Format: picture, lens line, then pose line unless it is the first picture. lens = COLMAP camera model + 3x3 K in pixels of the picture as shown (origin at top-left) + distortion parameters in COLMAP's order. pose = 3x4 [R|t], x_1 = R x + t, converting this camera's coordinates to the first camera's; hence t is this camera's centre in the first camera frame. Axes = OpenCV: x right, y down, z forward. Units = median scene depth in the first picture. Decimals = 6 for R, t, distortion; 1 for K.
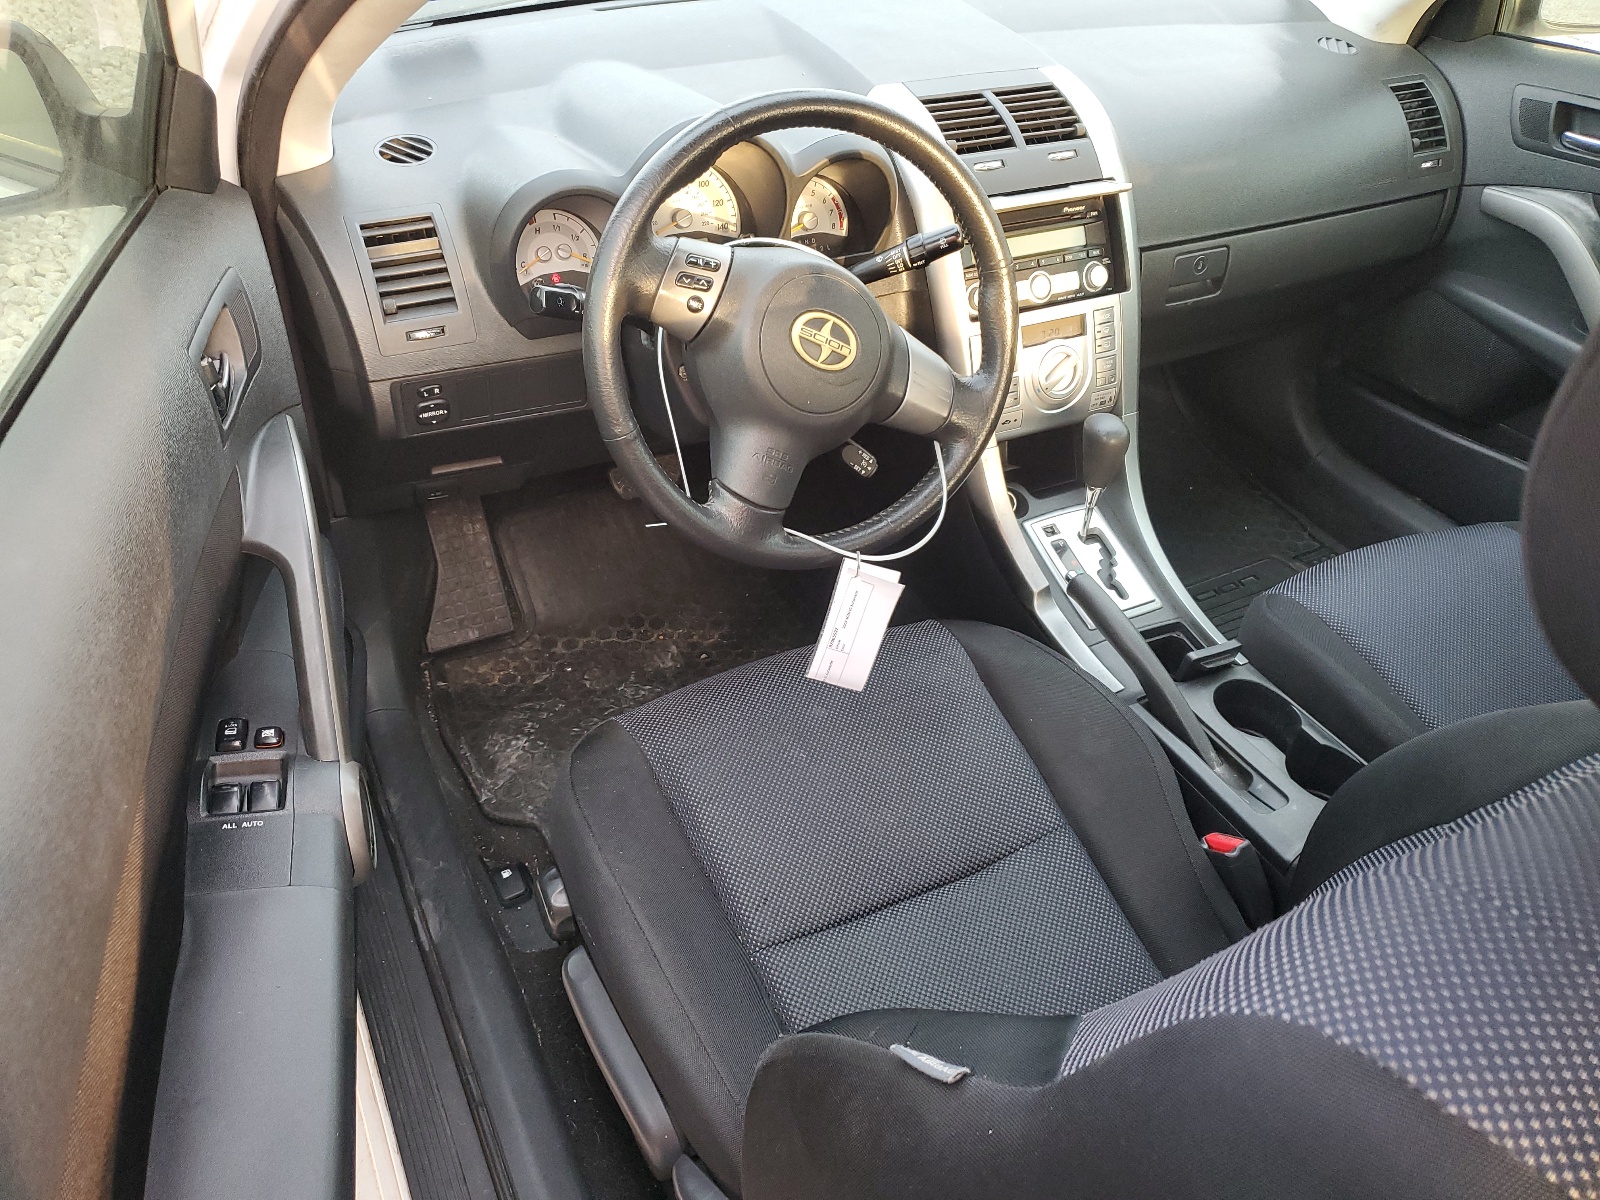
lens RADIAL K [[1207.6, 0, 796.9], [0, 1207.6, 556.8], [0, 0, 1]] dist [0.012429, 0.004507]
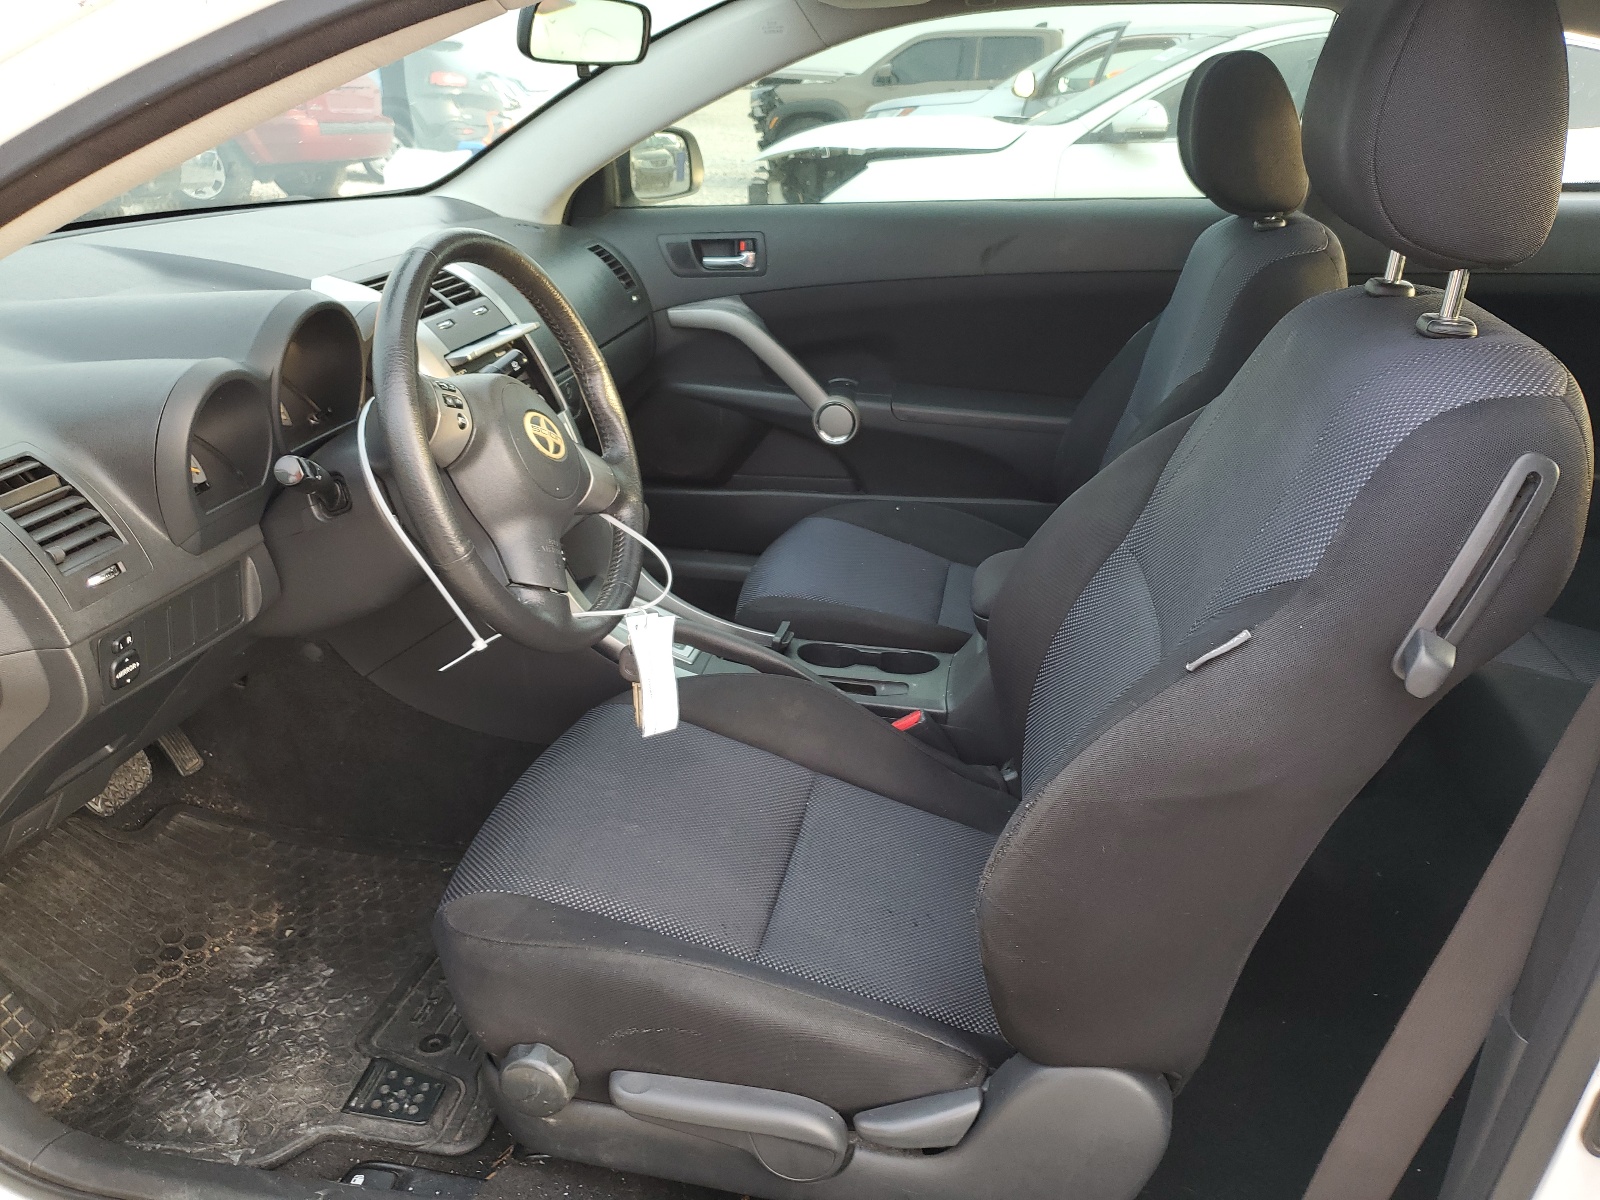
lens RADIAL K [[1207.6, 0, 799.4], [0, 1207.6, 600.7], [0, 0, 1]] dist [0.012429, 0.004507]
pose [[0.614832, -0.337117, 0.712975, -0.521572], [0.465535, 0.884868, 0.016941, 0.035967], [-0.636599, 0.321499, 0.700985, 0.088360]]
